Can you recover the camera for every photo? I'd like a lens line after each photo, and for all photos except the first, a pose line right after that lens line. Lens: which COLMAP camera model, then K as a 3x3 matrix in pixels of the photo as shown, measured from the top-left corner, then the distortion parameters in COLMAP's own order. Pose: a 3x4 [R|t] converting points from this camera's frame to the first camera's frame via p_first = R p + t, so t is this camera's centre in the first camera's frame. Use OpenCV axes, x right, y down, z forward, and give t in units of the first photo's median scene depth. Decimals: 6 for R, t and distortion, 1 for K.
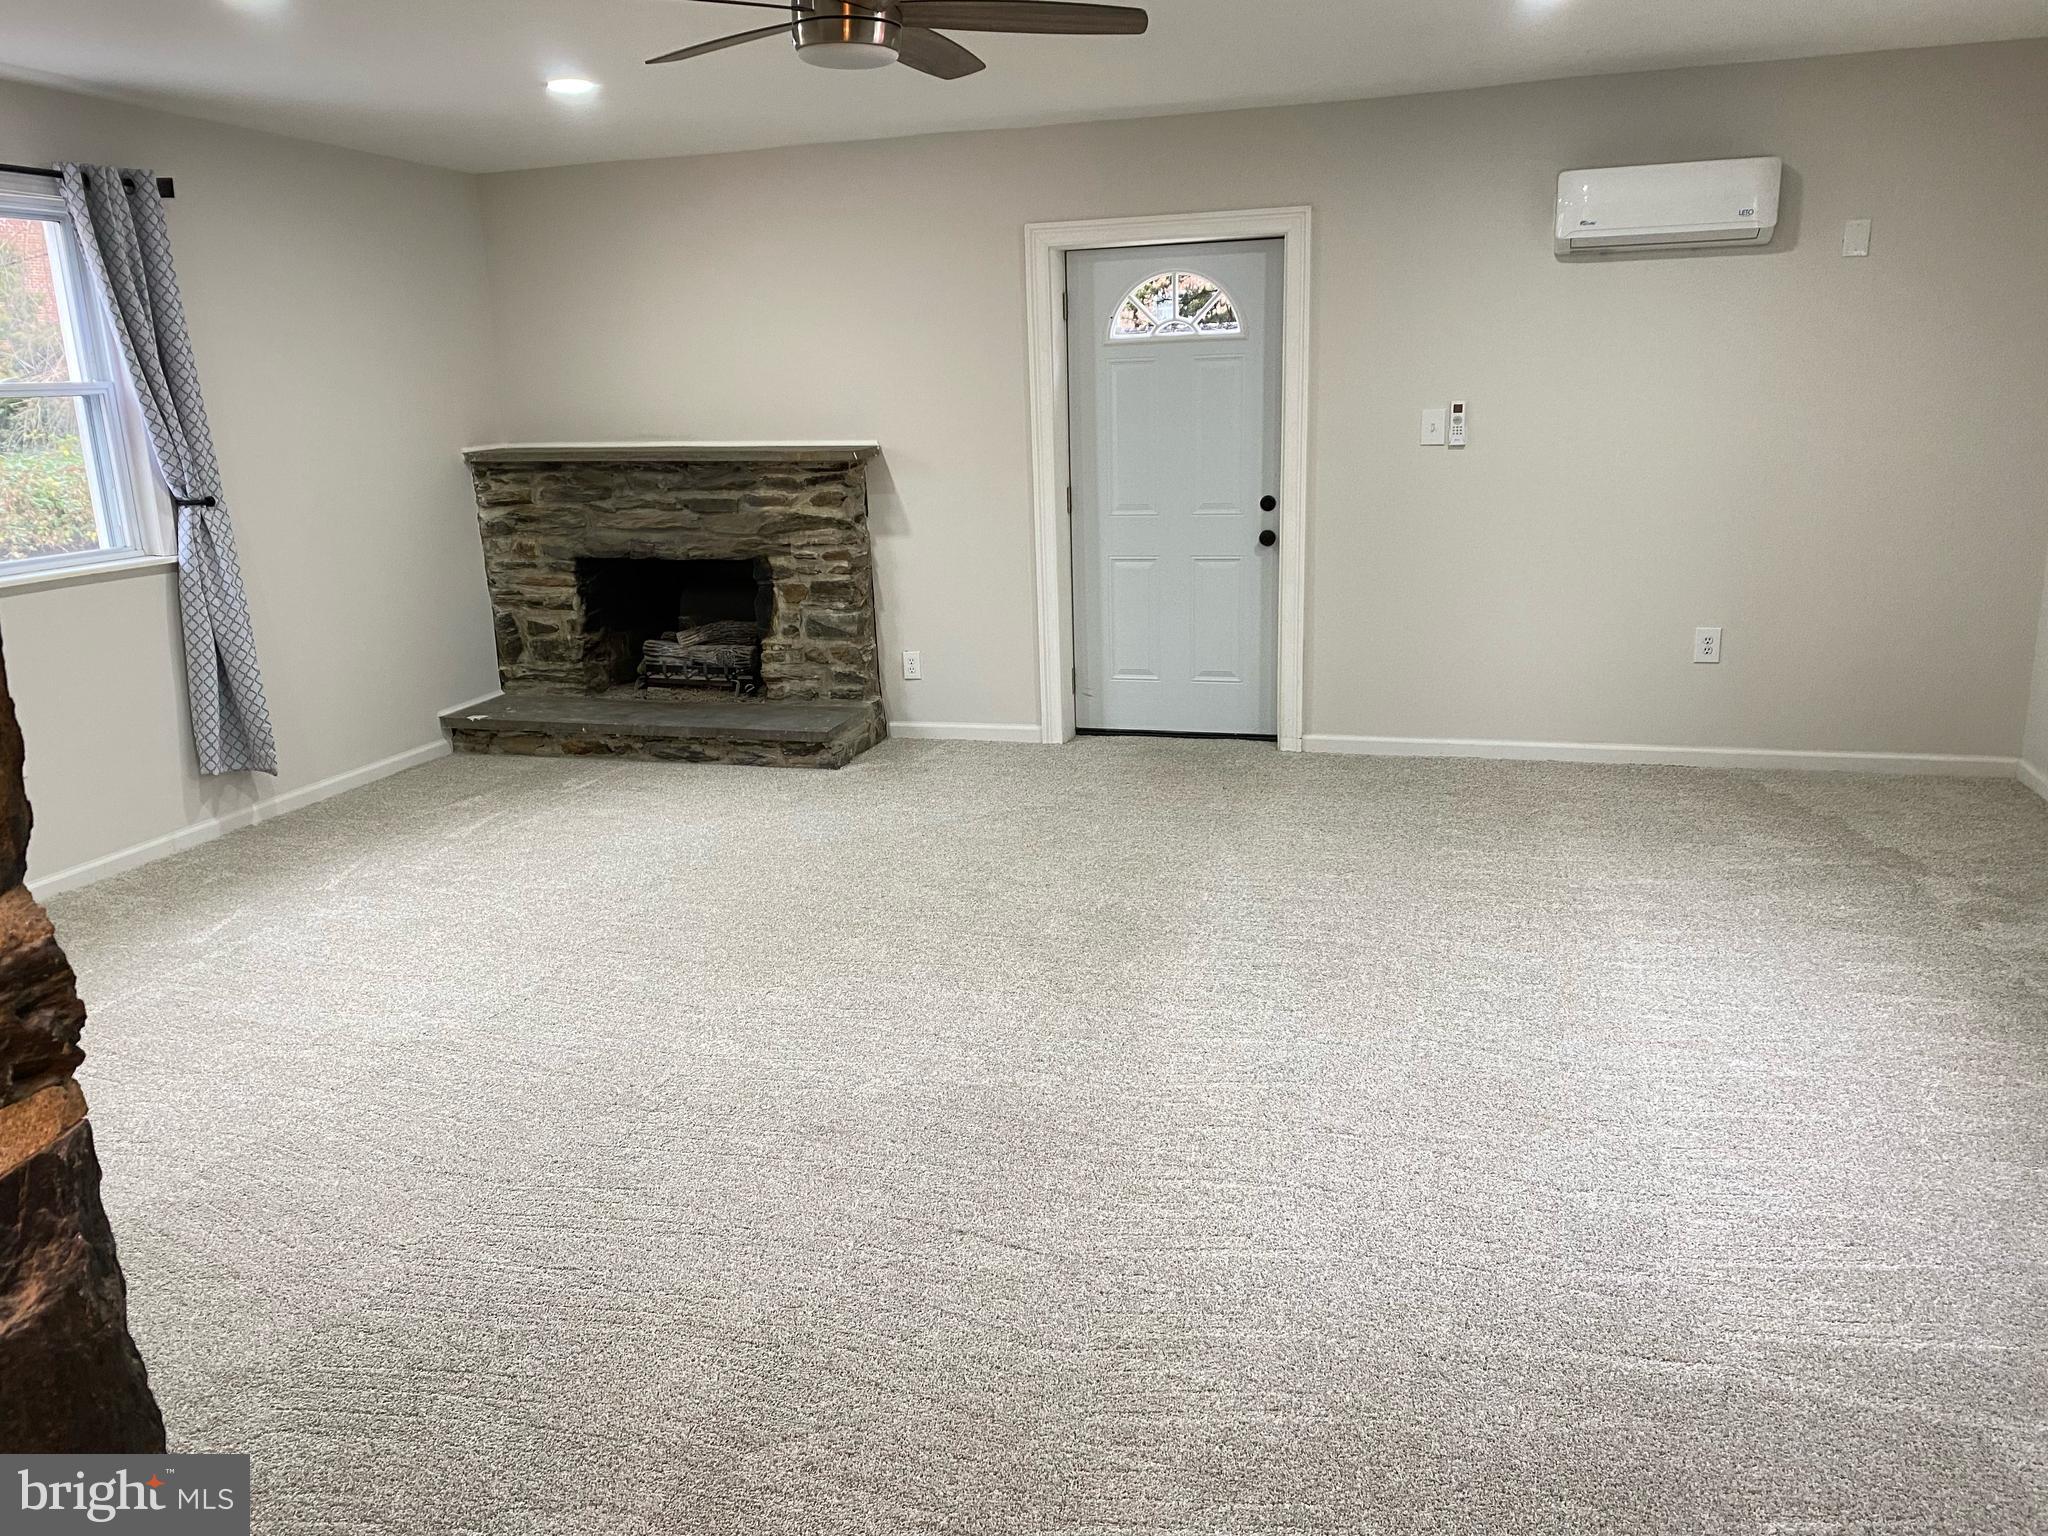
lens RADIAL K [[1566.7, 0, 1016.4], [0, 1566.7, 766.4], [0, 0, 1]] dist [-0.000109, -0.005424]
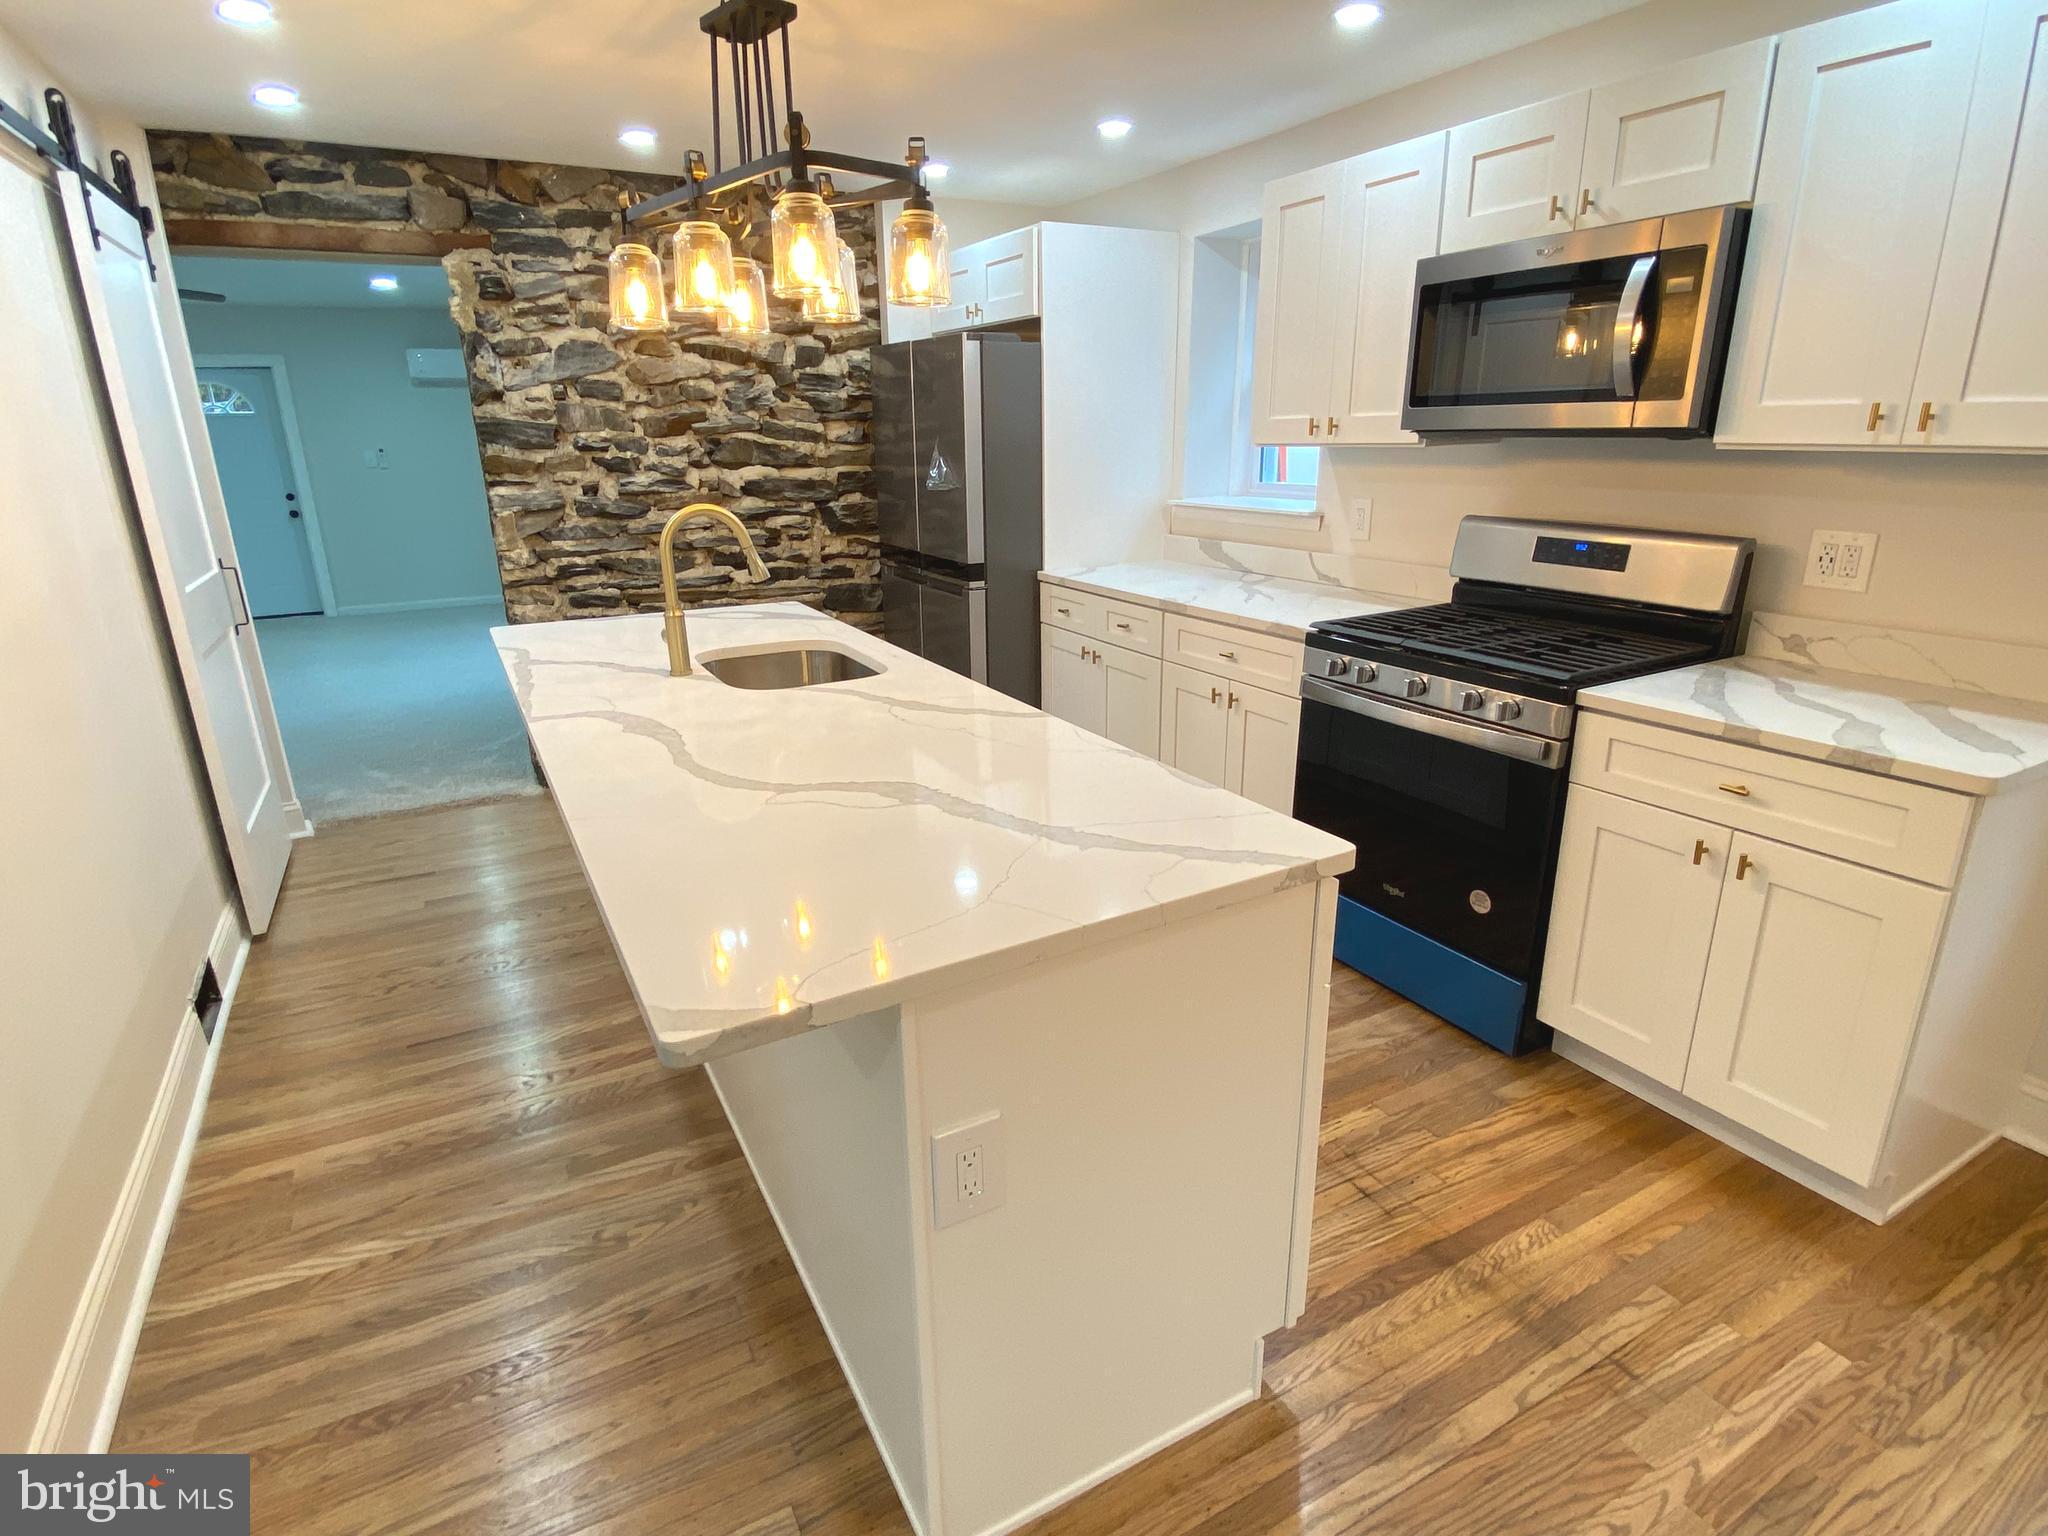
lens RADIAL K [[1036.6, 0, 1025.8], [0, 1036.6, 771.0], [0, 0, 1]] dist [0.028812, -0.026226]
pose [[0.687377, -0.202504, 0.697499, -0.220834], [0.173161, 0.978344, 0.113393, 0.211090], [-0.705357, 0.042836, 0.707557, -0.691547]]
